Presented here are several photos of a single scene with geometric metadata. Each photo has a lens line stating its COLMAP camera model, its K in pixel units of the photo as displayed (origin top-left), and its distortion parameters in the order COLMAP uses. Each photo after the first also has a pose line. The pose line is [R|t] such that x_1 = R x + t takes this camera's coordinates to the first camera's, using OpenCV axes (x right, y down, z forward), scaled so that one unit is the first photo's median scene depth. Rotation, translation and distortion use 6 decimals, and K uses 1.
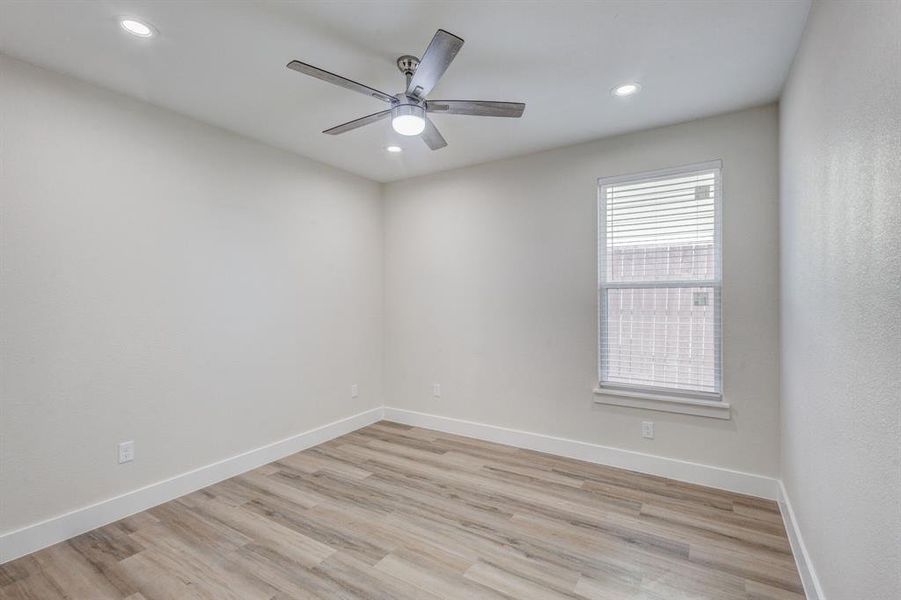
lens RADIAL K [[418.2, 0, 450.5], [0, 418.2, 300.0], [0, 0, 1]] dist [0.001235, 0.000106]
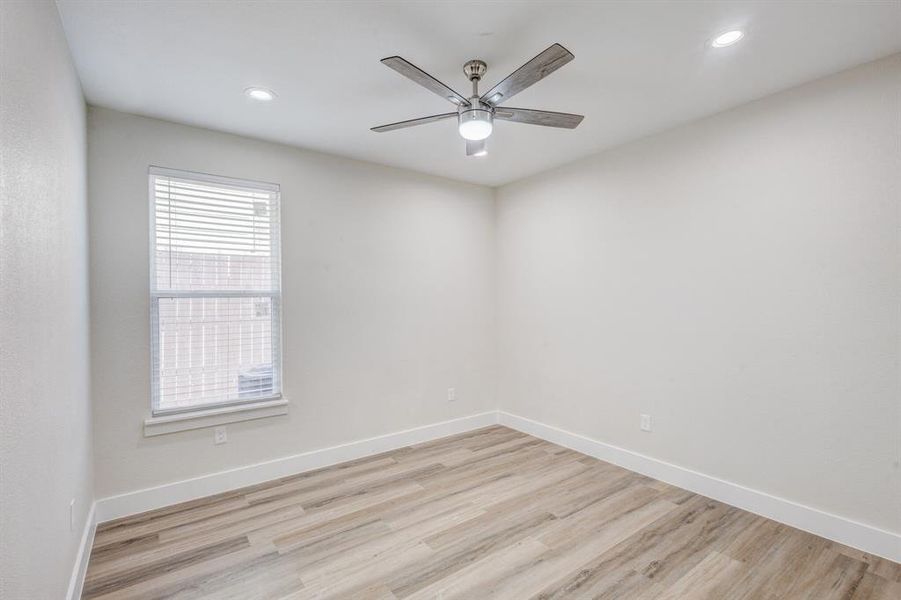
lens RADIAL K [[418.2, 0, 450.5], [0, 418.2, 300.0], [0, 0, 1]] dist [0.001235, 0.000106]
pose [[0.342834, 0.008252, 0.939360, -0.241431], [0.013616, 0.999813, -0.013752, -0.002837], [-0.939297, 0.017505, 0.342657, 0.175274]]
